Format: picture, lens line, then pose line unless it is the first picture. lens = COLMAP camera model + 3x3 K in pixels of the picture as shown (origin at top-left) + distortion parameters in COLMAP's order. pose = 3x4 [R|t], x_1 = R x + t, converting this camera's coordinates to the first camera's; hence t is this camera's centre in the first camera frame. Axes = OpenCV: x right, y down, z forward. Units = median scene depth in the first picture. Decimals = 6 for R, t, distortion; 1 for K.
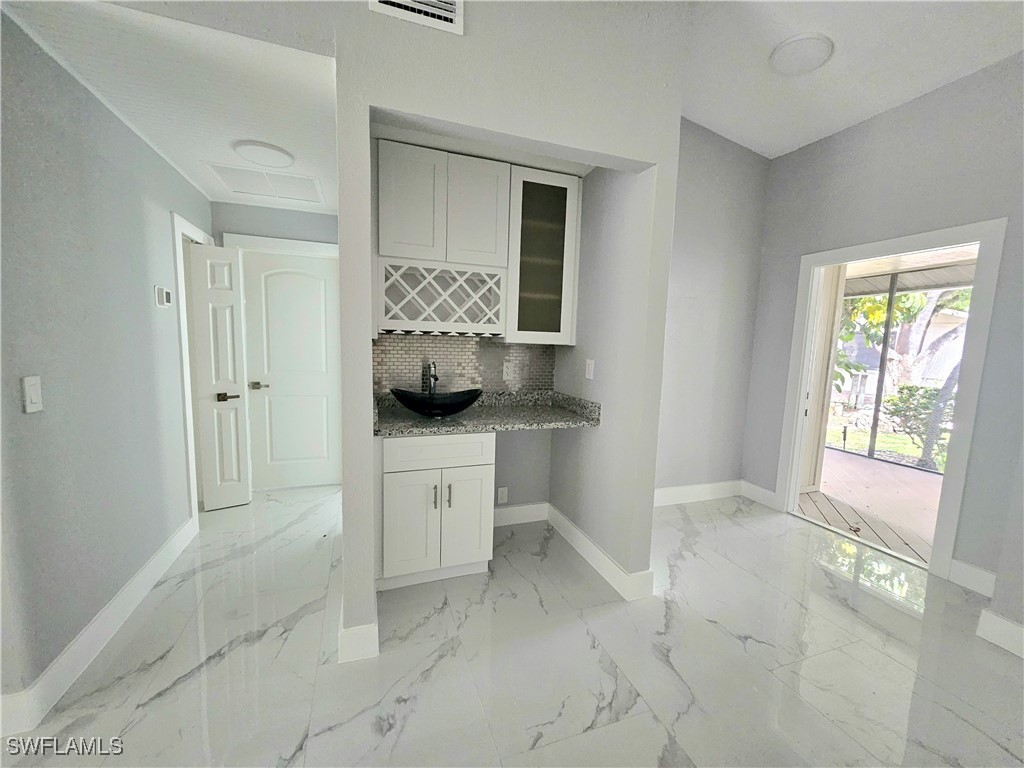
lens RADIAL K [[400.3, 0, 513.3], [0, 400.3, 381.3], [0, 0, 1]] dist [0.000127, -0.000205]
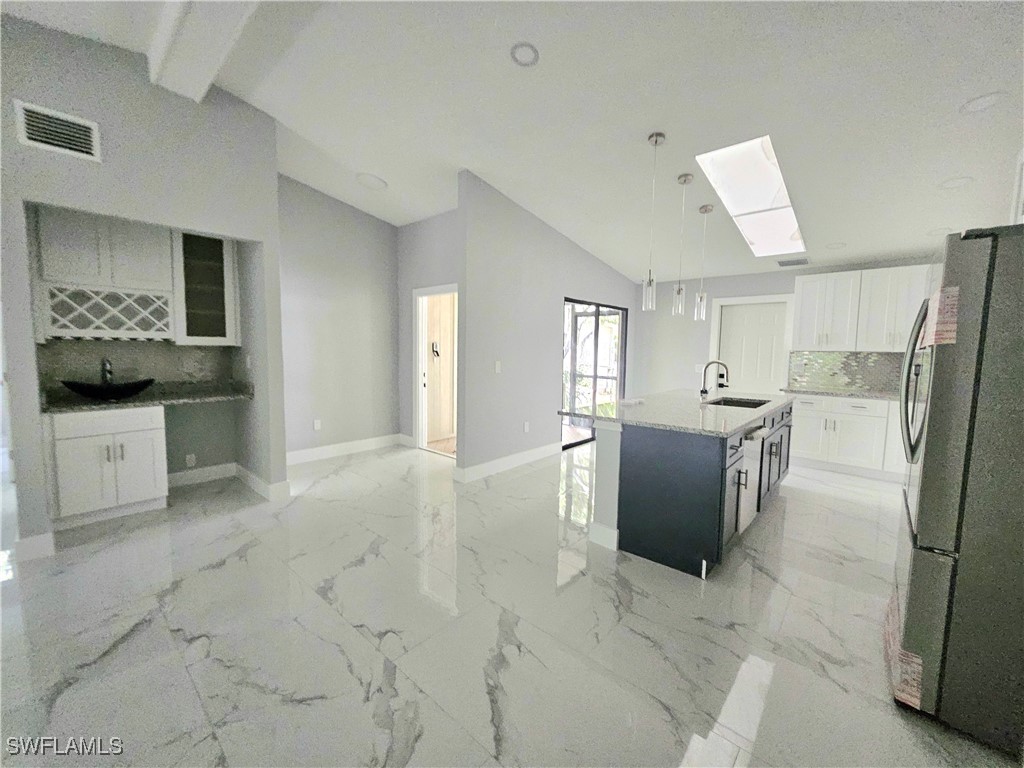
lens RADIAL K [[400.3, 0, 507.7], [0, 400.3, 378.2], [0, 0, 1]] dist [0.000127, -0.000205]
pose [[0.881957, -0.053324, 0.468303, 0.356310], [0.058189, 0.998297, 0.004085, 0.085217], [-0.467723, 0.023648, 0.883558, -0.815649]]
